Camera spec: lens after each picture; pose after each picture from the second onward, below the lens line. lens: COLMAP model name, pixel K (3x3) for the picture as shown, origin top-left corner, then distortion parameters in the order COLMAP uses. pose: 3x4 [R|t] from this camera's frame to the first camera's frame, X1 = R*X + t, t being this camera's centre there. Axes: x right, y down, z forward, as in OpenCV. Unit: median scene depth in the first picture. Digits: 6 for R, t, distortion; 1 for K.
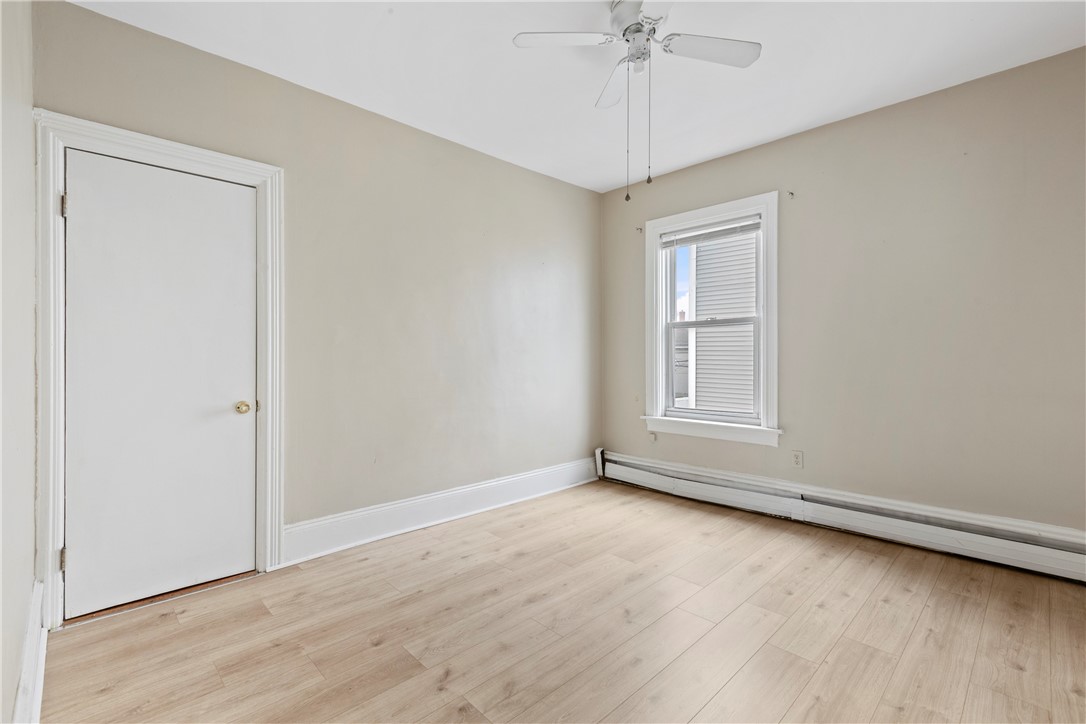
lens RADIAL K [[487.3, 0, 540.6], [0, 487.3, 355.7], [0, 0, 1]] dist [0.004996, -0.001293]
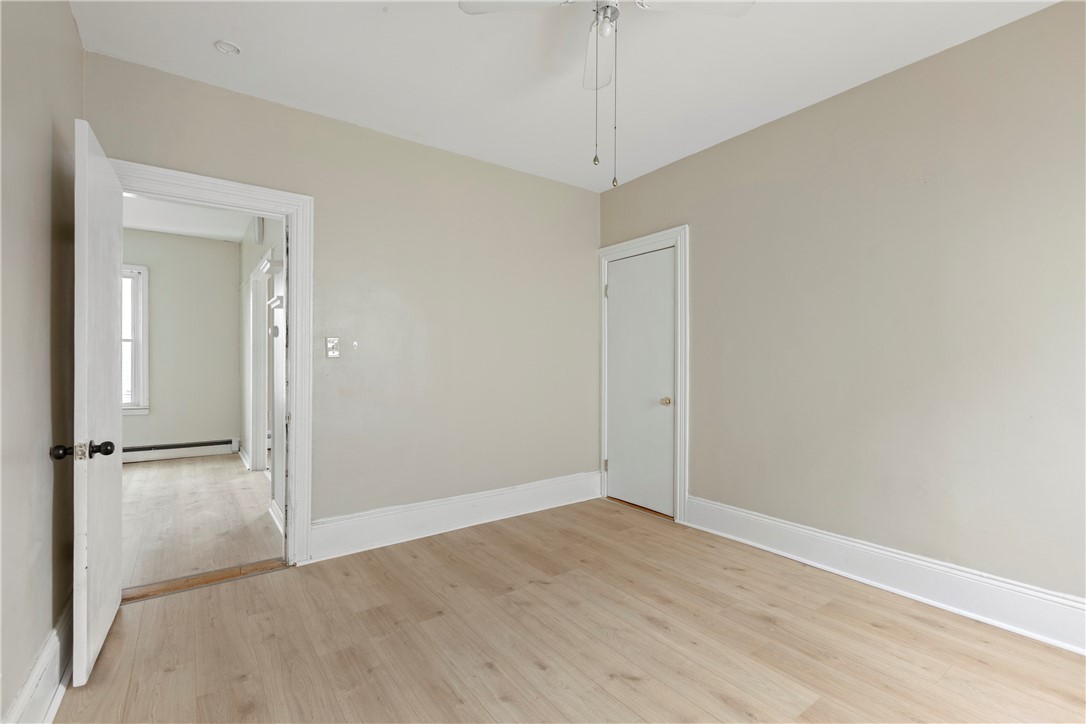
lens RADIAL K [[487.3, 0, 537.3], [0, 487.3, 363.2], [0, 0, 1]] dist [0.004996, -0.001293]
pose [[-0.148968, -0.003035, -0.988837, 0.909892], [0.000584, 0.999995, -0.003158, -0.002667], [0.988842, -0.001048, -0.148965, 0.861697]]
